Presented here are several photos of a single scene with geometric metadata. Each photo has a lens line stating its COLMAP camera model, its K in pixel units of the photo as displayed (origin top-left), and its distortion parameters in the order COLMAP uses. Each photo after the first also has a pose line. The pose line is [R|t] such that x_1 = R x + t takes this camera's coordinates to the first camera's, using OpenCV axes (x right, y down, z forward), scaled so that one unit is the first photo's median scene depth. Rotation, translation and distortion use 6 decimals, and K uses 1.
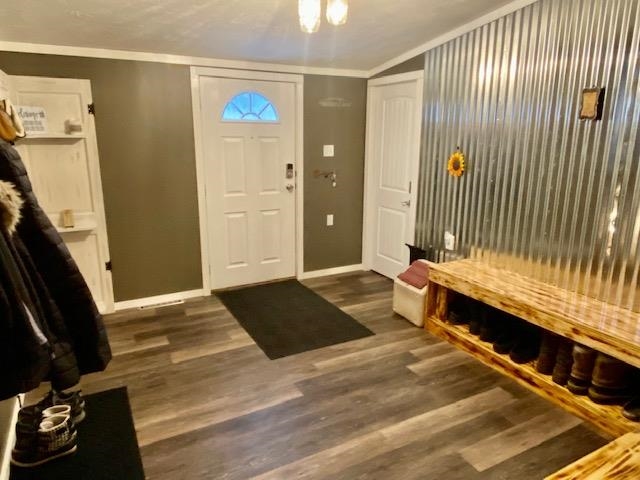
lens RADIAL K [[448.8, 0, 317.8], [0, 448.8, 236.0], [0, 0, 1]] dist [0.065166, -0.003485]
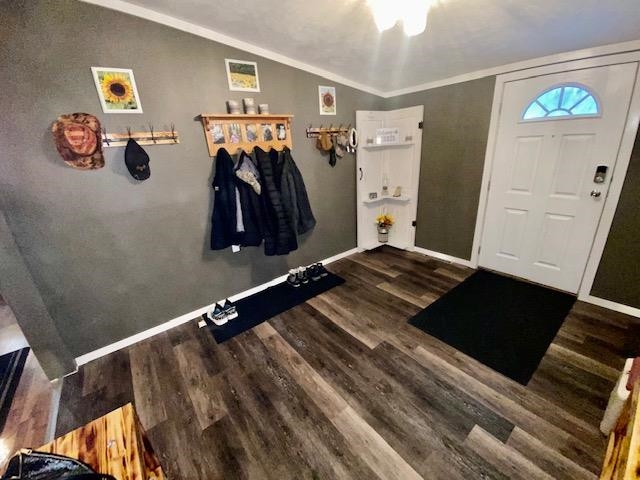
lens RADIAL K [[259.1, 0, 320.0], [0, 259.1, 240.0], [0, 0, 1]] dist [0.035307, -0.028595]
pose [[0.176508, 0.320486, -0.930663, 0.421218], [-0.162966, 0.941974, 0.293473, -0.110797], [0.970715, 0.099866, 0.218495, 0.507553]]
